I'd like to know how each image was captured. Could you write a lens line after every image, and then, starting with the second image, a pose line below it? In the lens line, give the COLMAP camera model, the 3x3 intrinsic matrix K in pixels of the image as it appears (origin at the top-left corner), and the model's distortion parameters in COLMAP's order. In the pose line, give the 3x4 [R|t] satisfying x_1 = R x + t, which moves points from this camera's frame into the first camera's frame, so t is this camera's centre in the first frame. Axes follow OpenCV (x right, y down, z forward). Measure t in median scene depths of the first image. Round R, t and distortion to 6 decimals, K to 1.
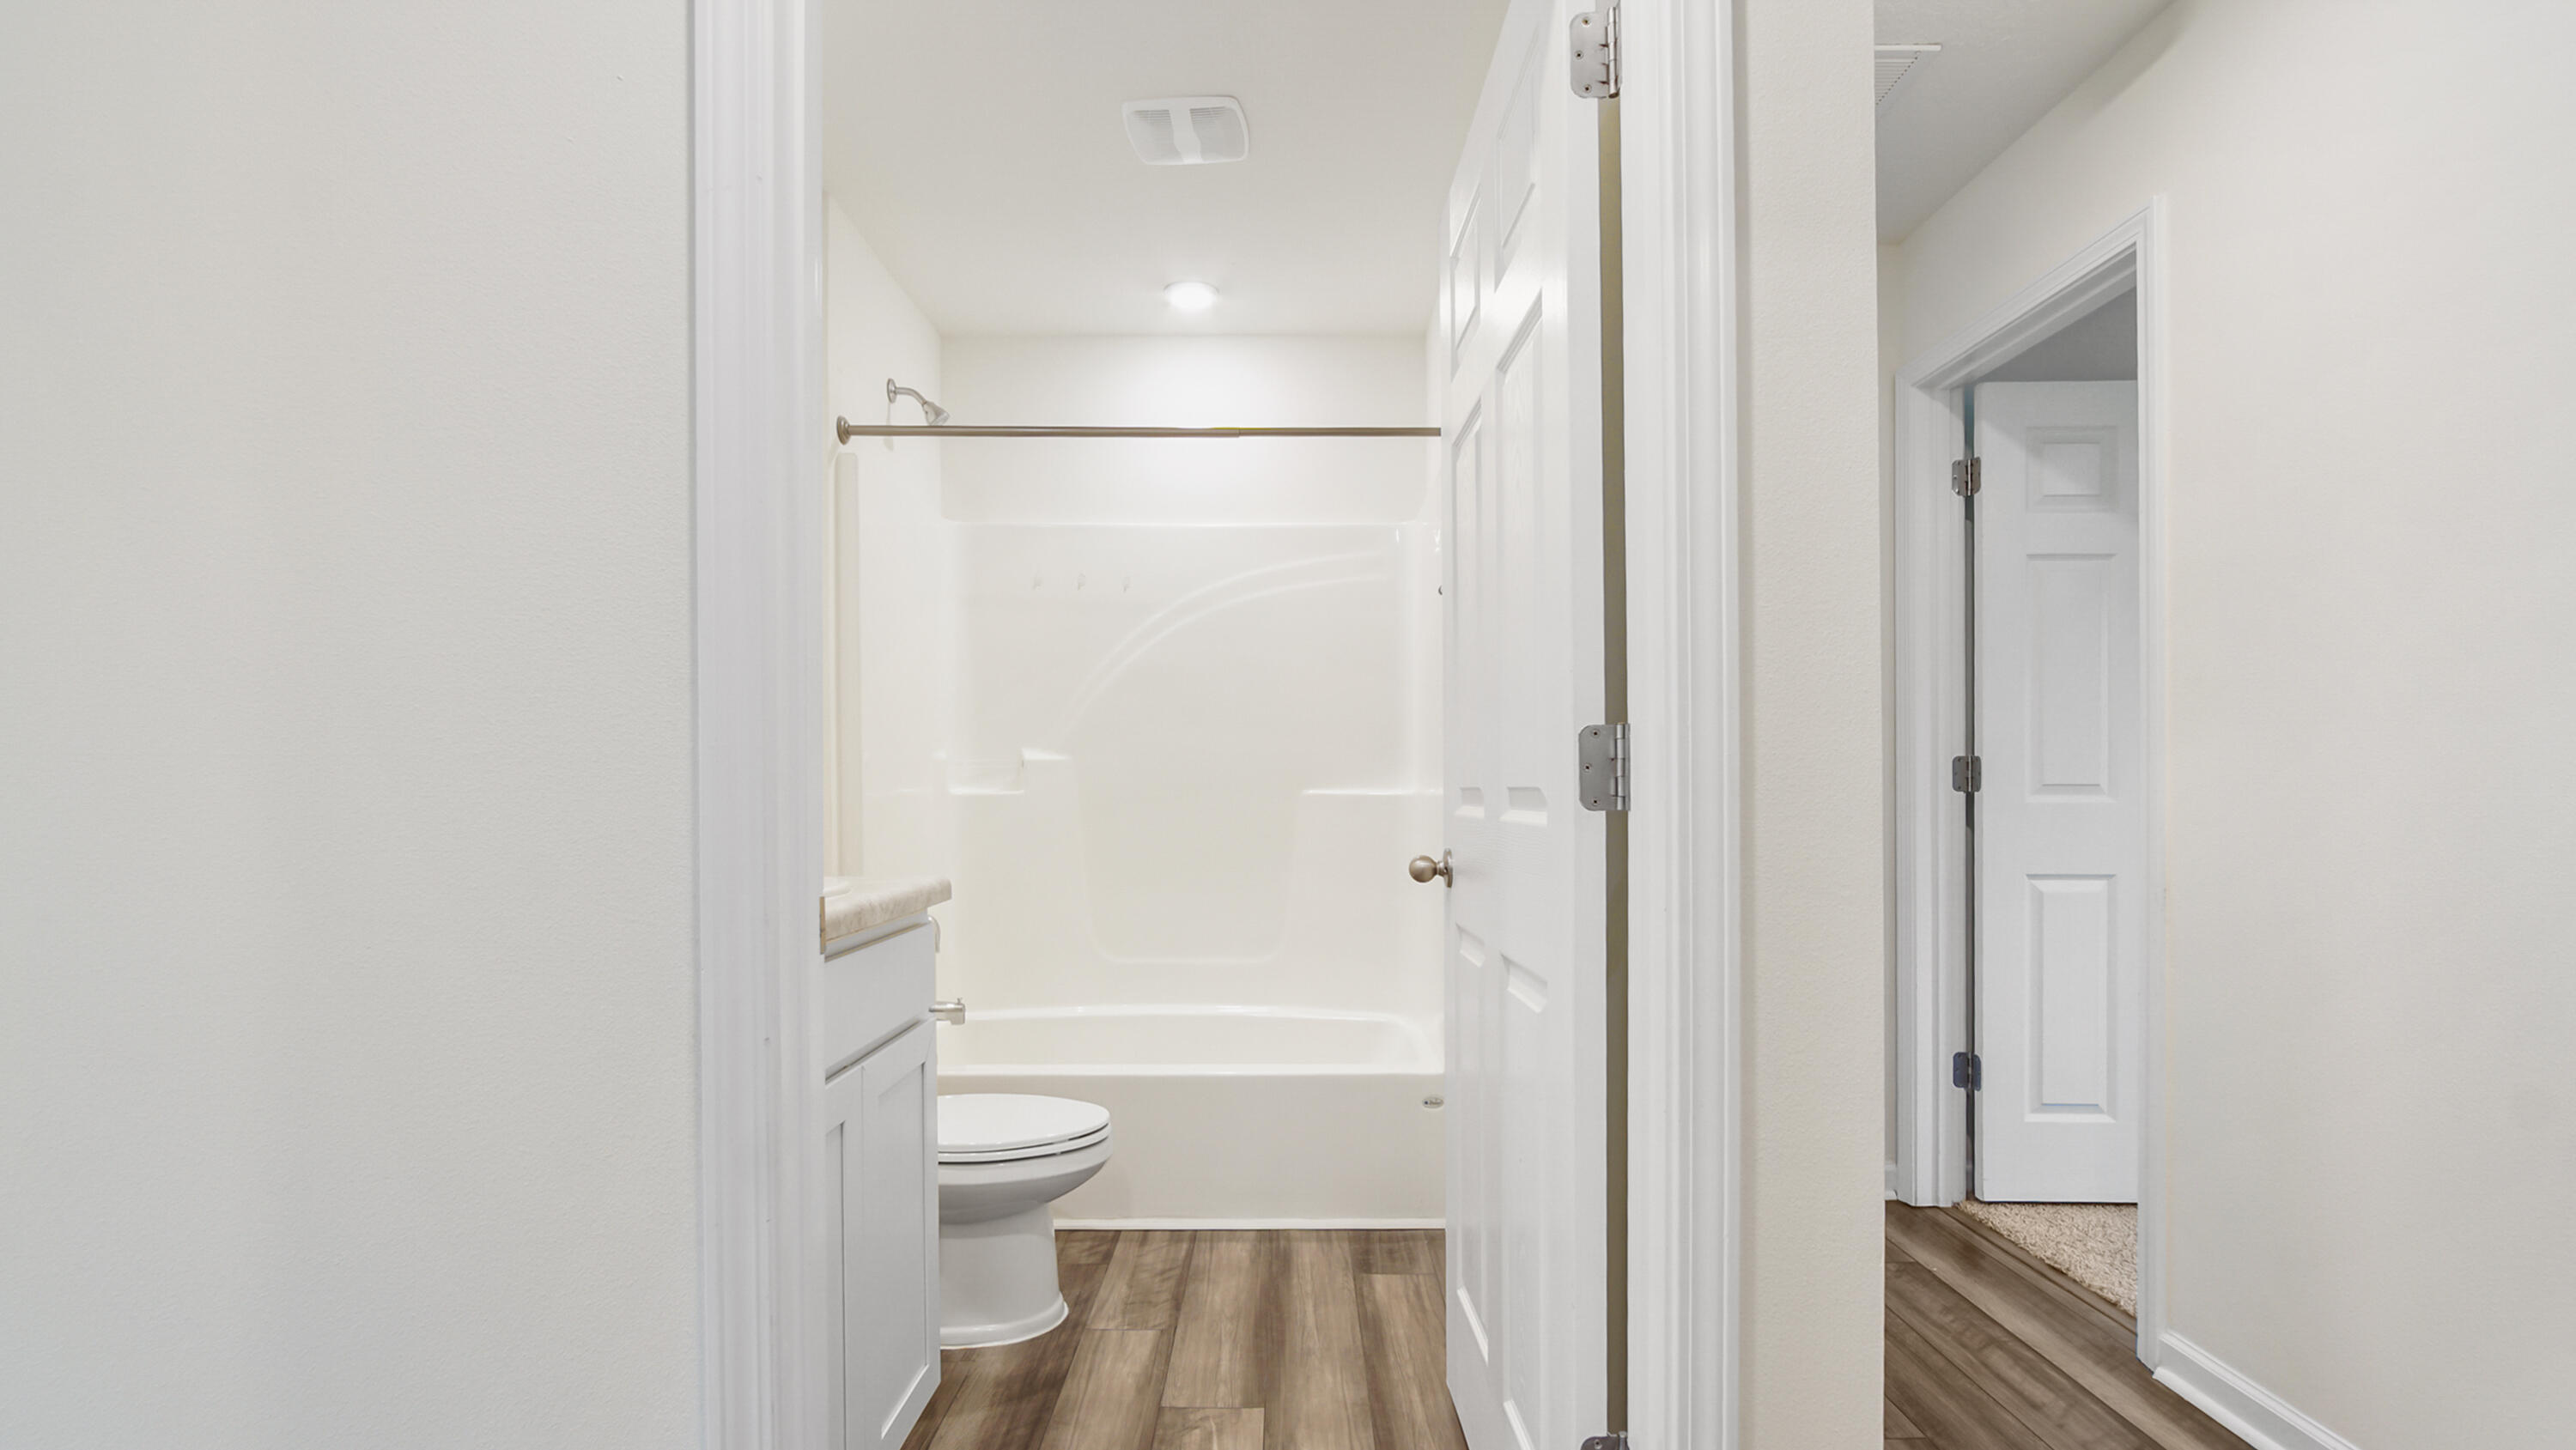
lens RADIAL K [[1154.1, 0, 1283.2], [0, 1154.1, 762.0], [0, 0, 1]] dist [-0.003909, -0.000286]
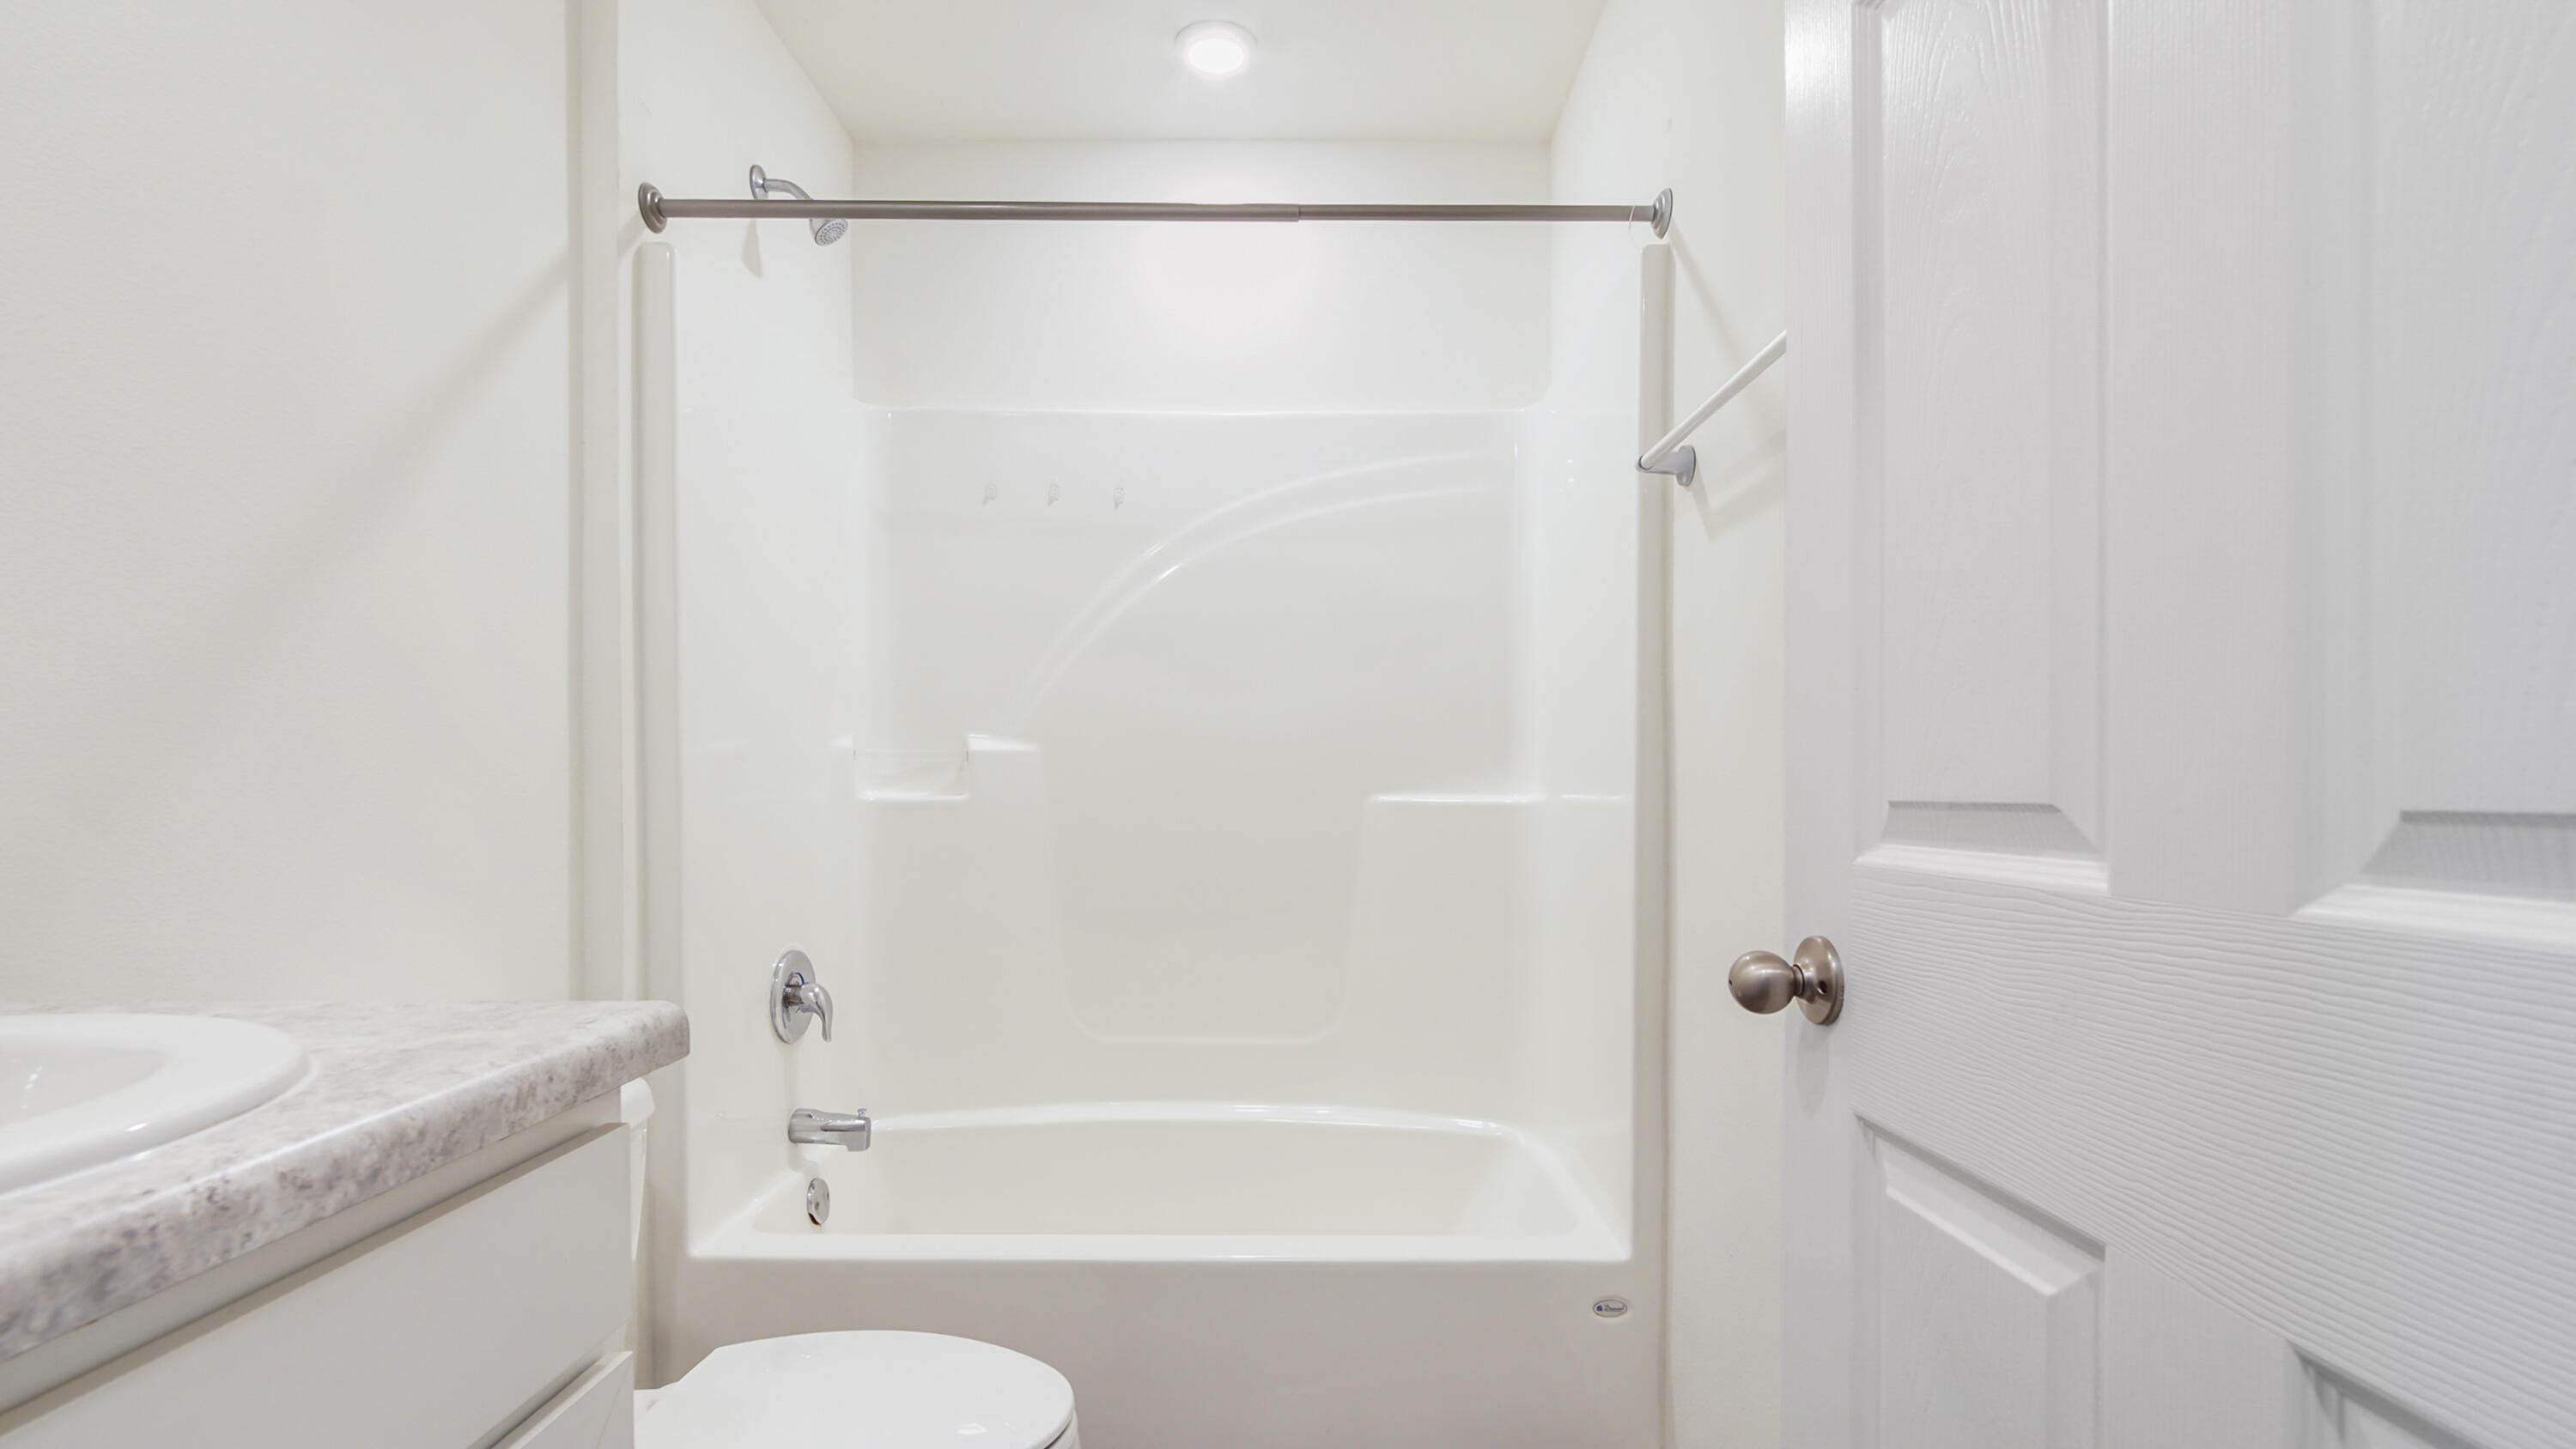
lens RADIAL K [[1154.1, 0, 1283.2], [0, 1154.1, 761.5], [0, 0, 1]] dist [-0.003909, -0.000286]
pose [[0.999994, 0.003535, -0.000468, -0.038692], [-0.003535, 0.999994, -0.000571, 0.004912], [0.000466, 0.000572, 1.000000, 0.330858]]
